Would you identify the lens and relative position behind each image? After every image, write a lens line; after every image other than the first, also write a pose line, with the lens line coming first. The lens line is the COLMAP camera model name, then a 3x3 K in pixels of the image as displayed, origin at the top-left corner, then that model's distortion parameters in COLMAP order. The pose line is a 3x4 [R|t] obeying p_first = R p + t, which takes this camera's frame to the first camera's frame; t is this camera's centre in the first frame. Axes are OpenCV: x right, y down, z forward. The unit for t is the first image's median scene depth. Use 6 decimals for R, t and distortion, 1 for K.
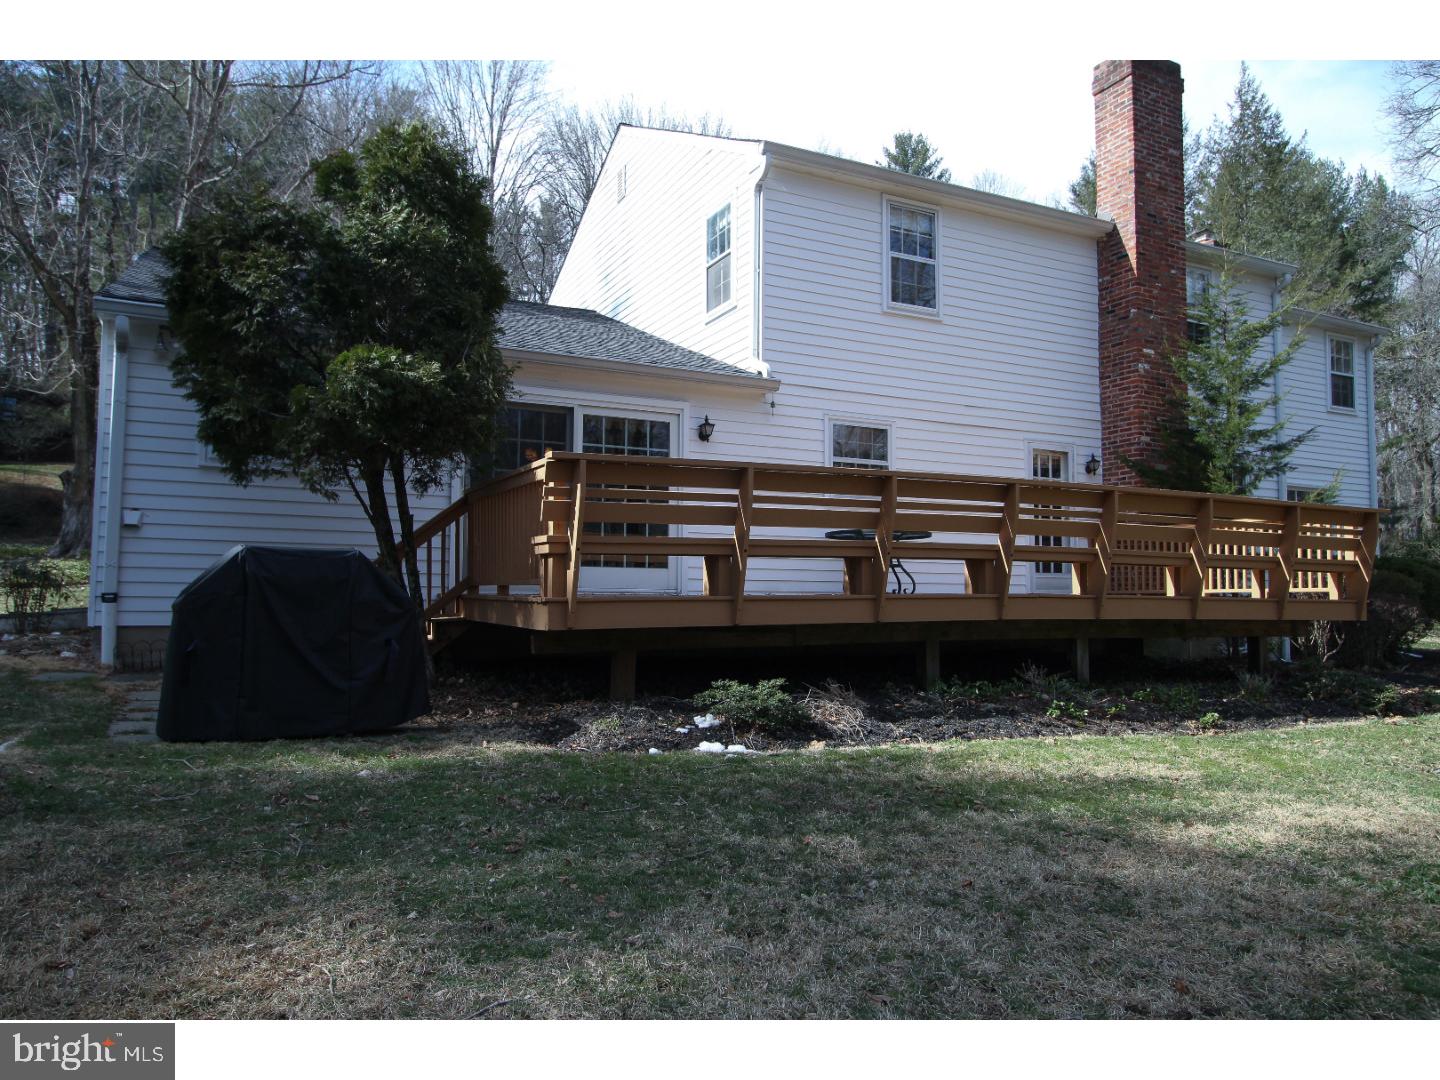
lens RADIAL K [[1034.1, 0, 717.5], [0, 1034.1, 536.2], [0, 0, 1]] dist [0.003279, 0.009900]
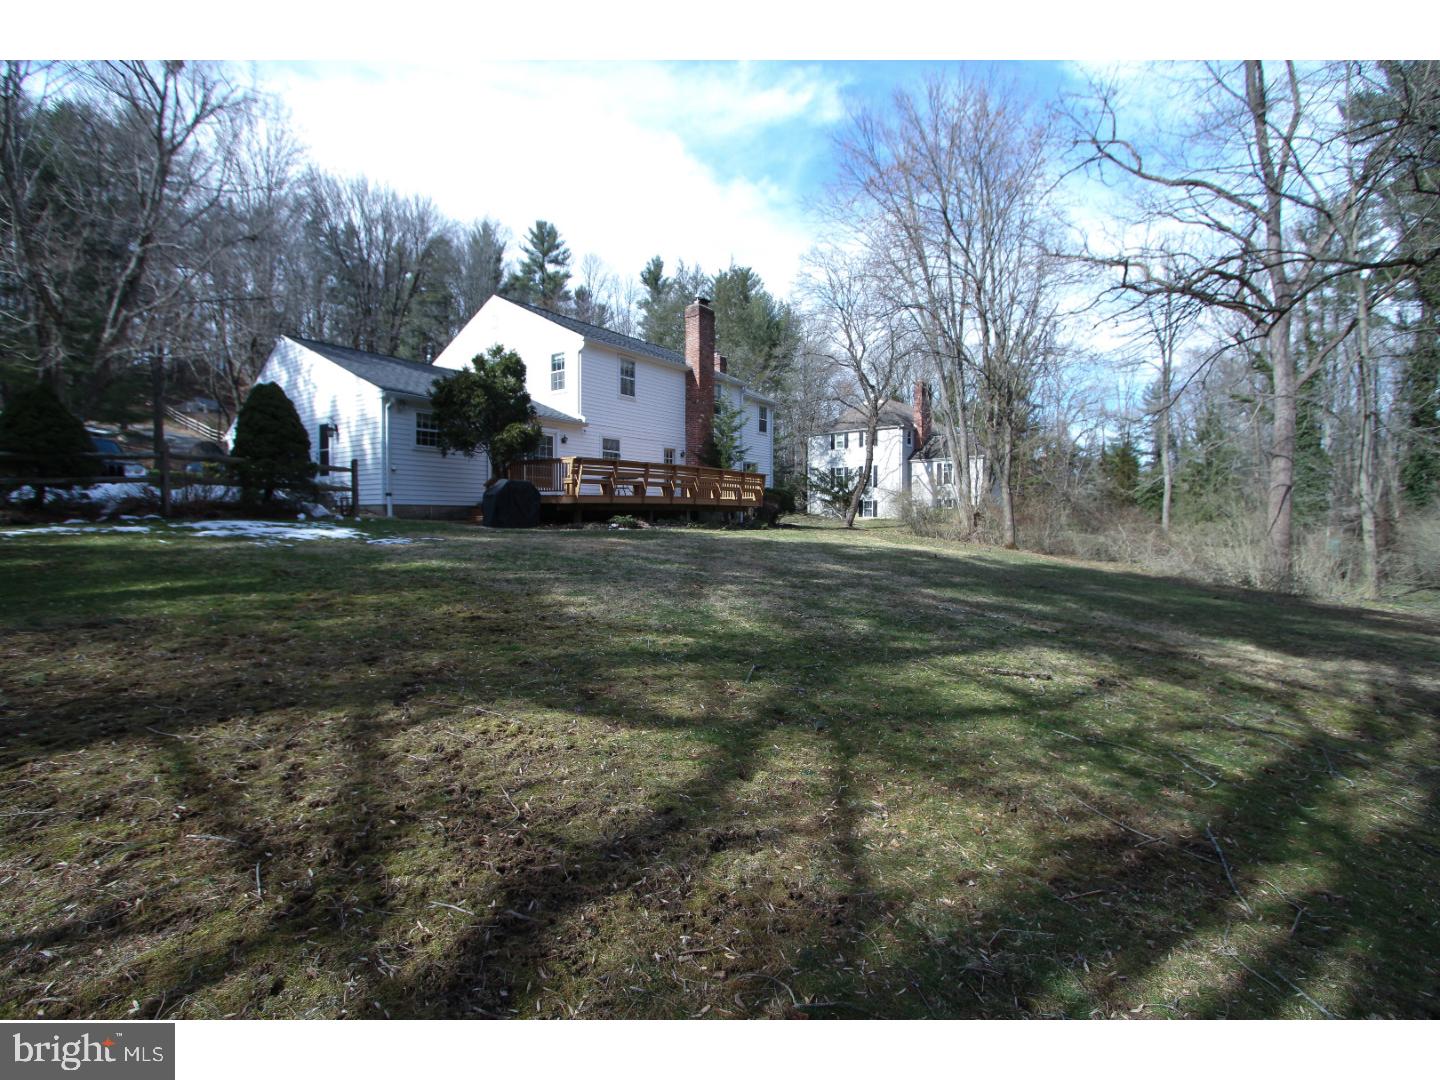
lens RADIAL K [[664.6, 0, 719.6], [0, 664.6, 537.0], [0, 0, 1]] dist [-0.018190, 0.002640]
pose [[0.893563, -0.016976, 0.448618, -0.400002], [-0.025745, 0.995703, 0.088957, -0.008785], [-0.448200, -0.091038, 0.889286, -0.740508]]
